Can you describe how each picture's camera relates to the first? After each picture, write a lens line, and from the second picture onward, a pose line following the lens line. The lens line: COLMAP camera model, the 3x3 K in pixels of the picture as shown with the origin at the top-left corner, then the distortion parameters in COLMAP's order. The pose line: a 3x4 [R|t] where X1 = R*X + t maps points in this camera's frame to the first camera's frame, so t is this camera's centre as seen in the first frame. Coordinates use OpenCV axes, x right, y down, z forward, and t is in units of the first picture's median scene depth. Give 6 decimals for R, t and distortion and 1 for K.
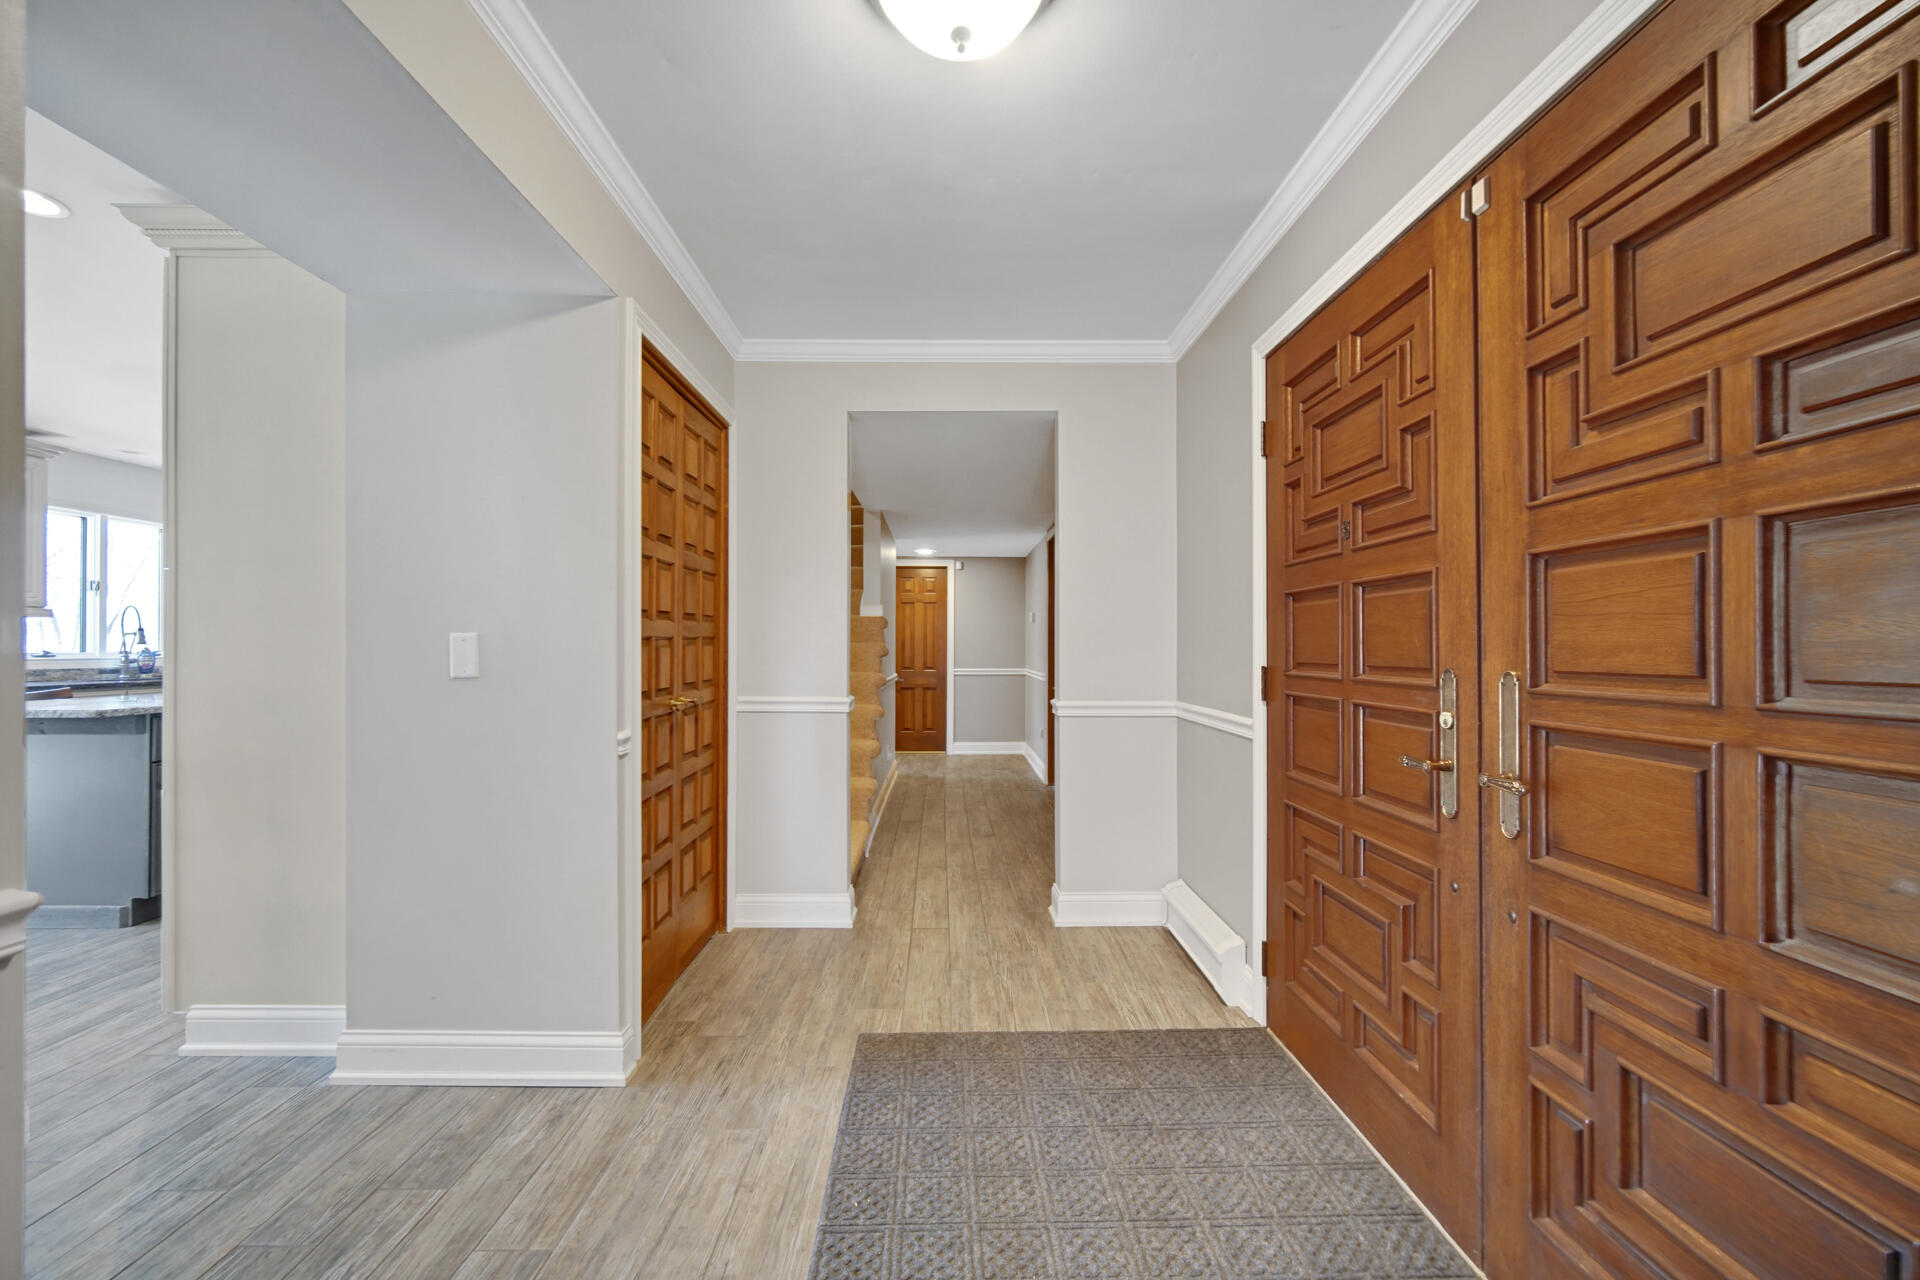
lens RADIAL K [[790.6, 0, 956.5], [0, 790.6, 643.6], [0, 0, 1]] dist [-0.000160, -0.000032]
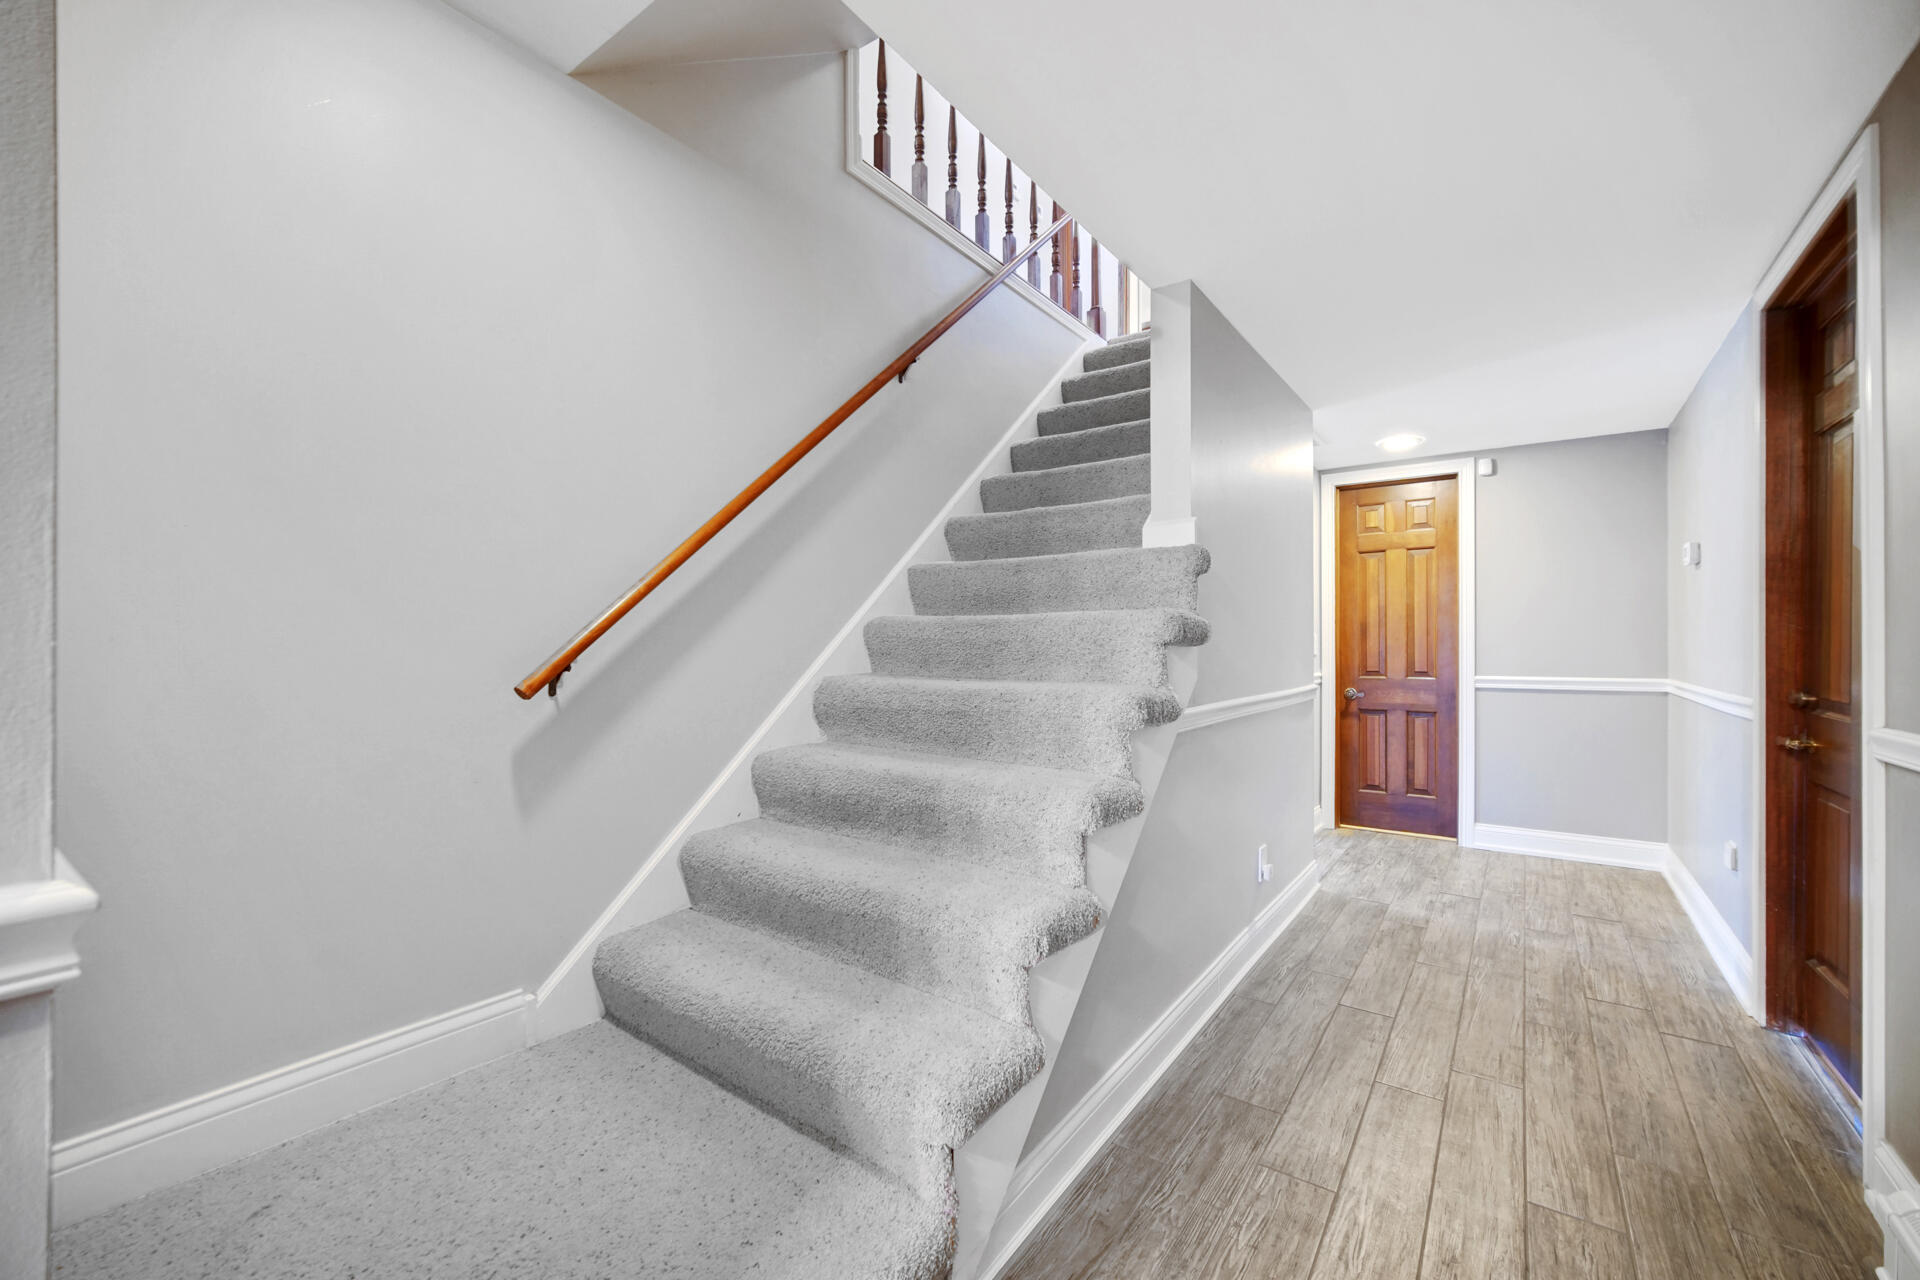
lens RADIAL K [[790.6, 0, 956.0], [0, 790.6, 647.3], [0, 0, 1]] dist [-0.000160, -0.000032]
pose [[0.804211, -0.003930, -0.594331, 0.030140], [0.006645, 0.999975, 0.002379, 0.010459], [0.594307, -0.005863, 0.804217, 0.406181]]
